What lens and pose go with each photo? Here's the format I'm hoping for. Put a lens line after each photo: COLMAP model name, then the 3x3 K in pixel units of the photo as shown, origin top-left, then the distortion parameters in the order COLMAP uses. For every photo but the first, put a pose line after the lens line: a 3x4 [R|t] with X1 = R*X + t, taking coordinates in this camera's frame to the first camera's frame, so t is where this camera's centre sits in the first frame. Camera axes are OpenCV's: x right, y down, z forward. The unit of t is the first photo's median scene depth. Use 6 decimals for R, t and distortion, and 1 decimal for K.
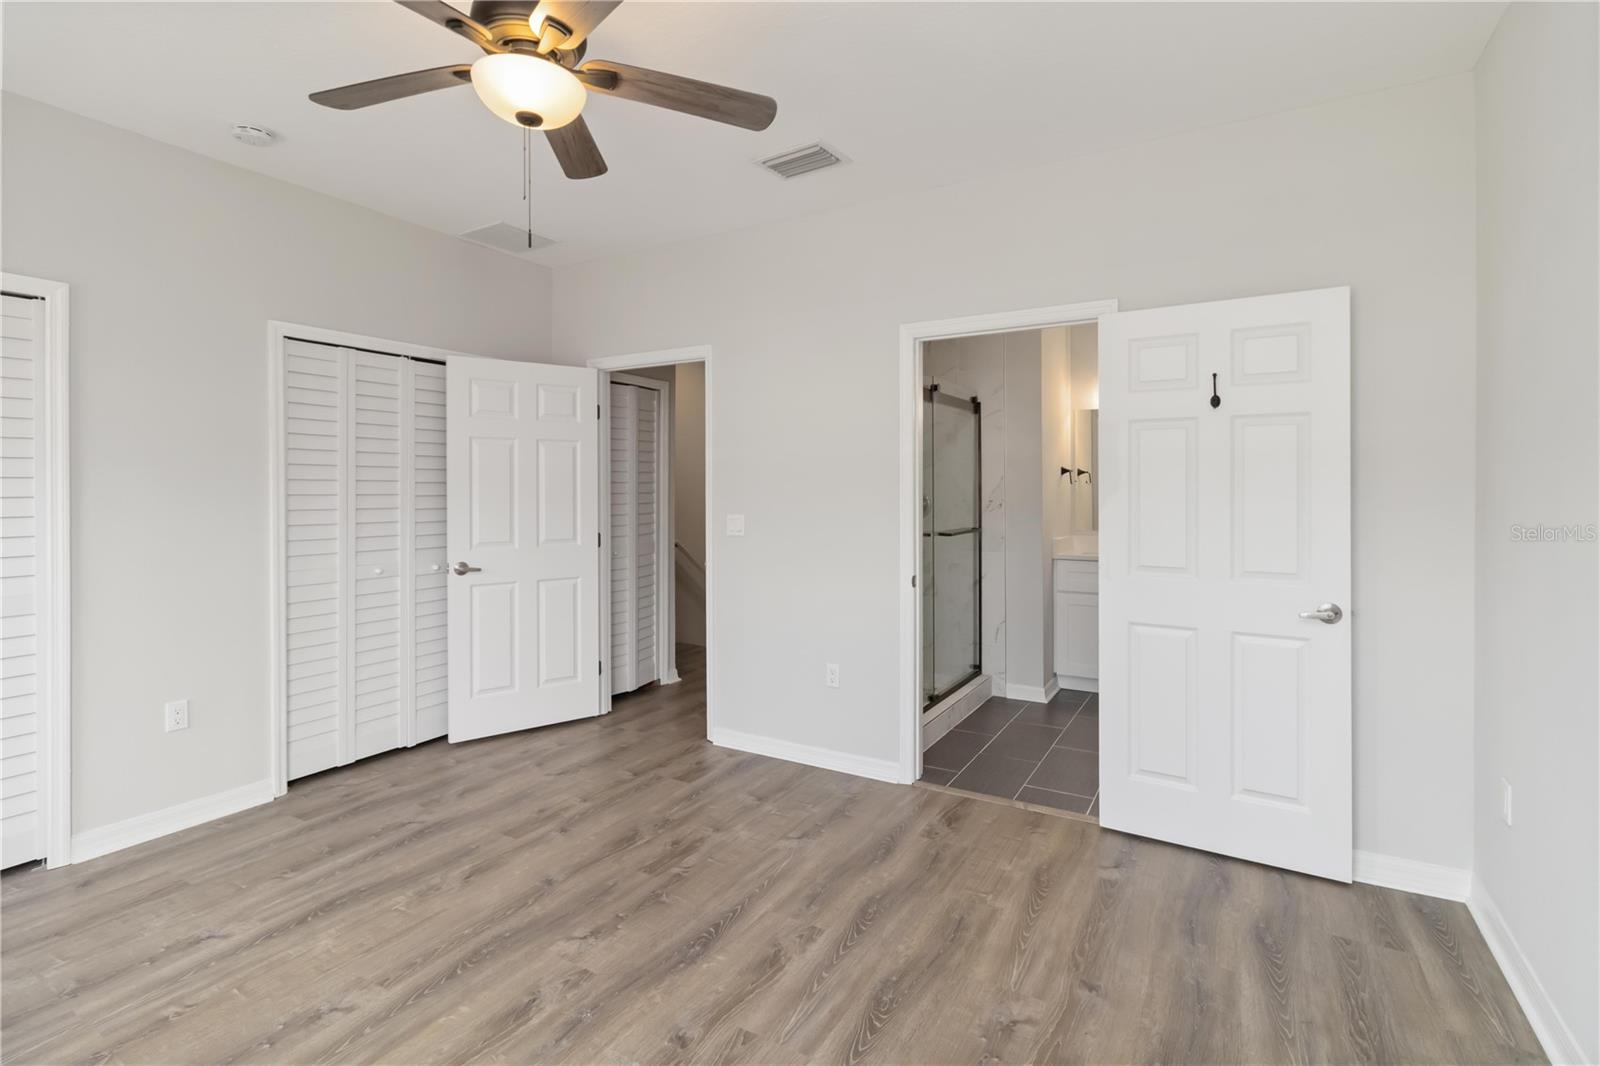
lens RADIAL K [[757.4, 0, 801.9], [0, 757.4, 521.6], [0, 0, 1]] dist [0.001907, 0.000489]
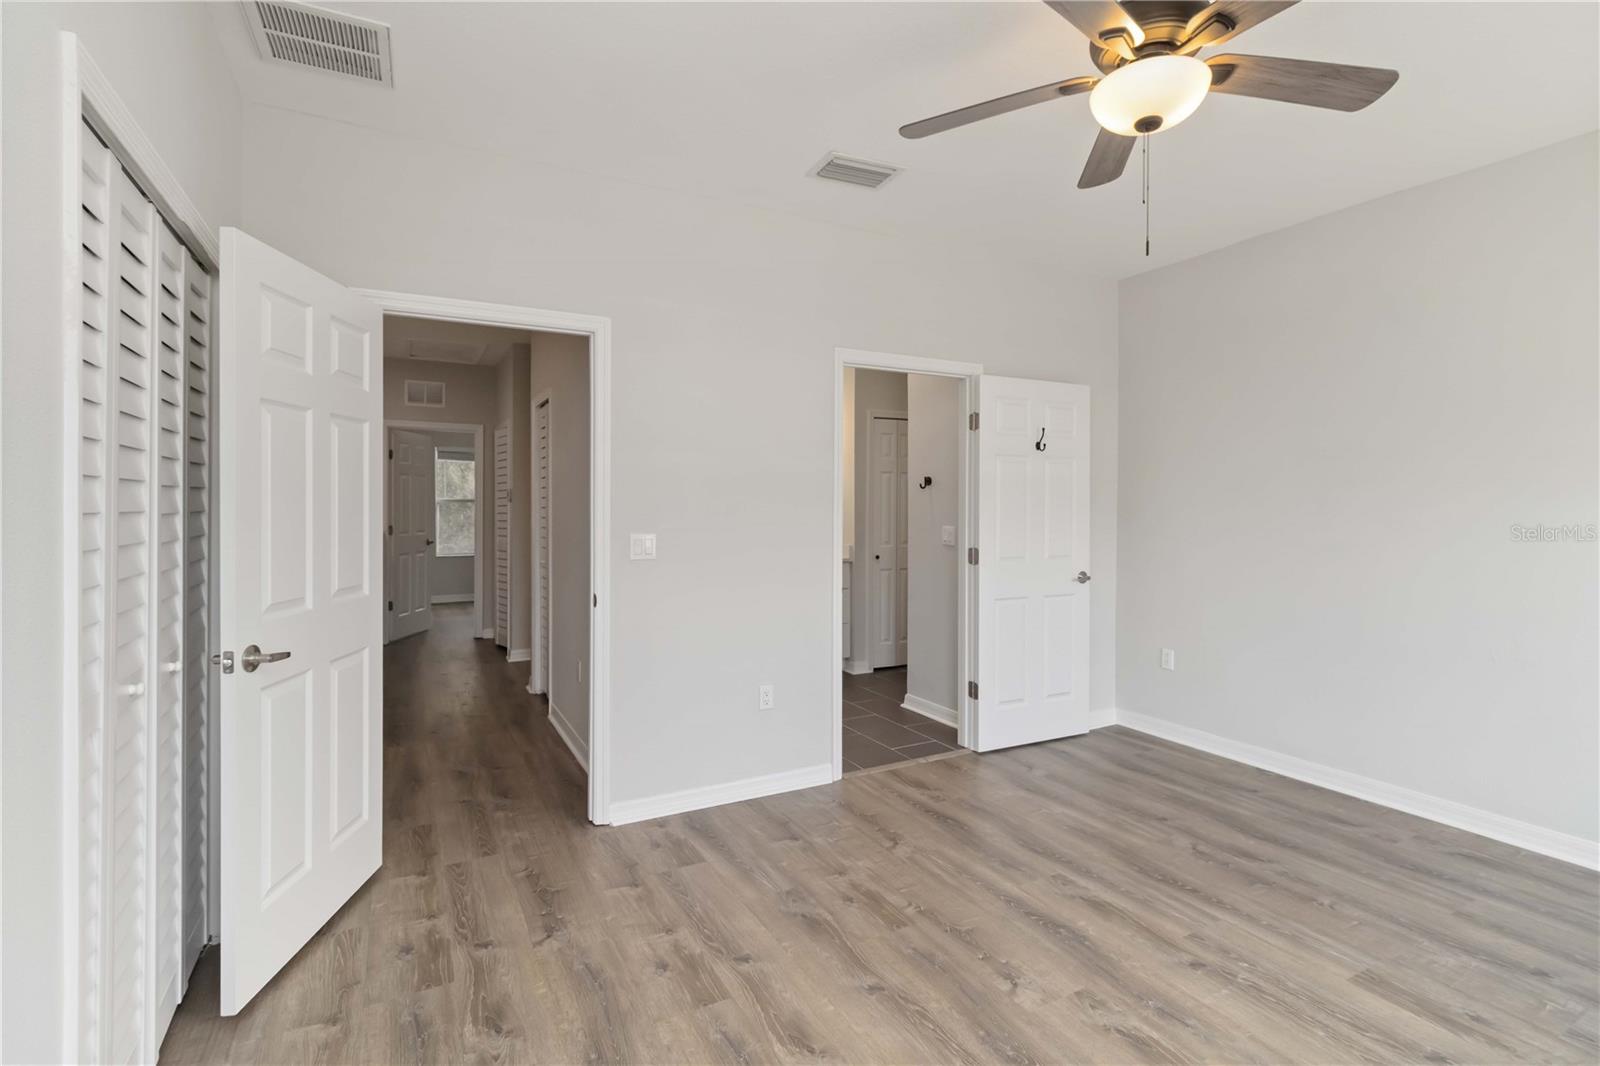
lens RADIAL K [[757.4, 0, 827.2], [0, 757.4, 509.2], [0, 0, 1]] dist [0.001907, 0.000489]
pose [[0.511731, -0.005135, 0.859130, -1.000358], [0.038547, 0.999112, -0.016989, -0.017913], [-0.858281, 0.041810, 0.511475, 0.587317]]
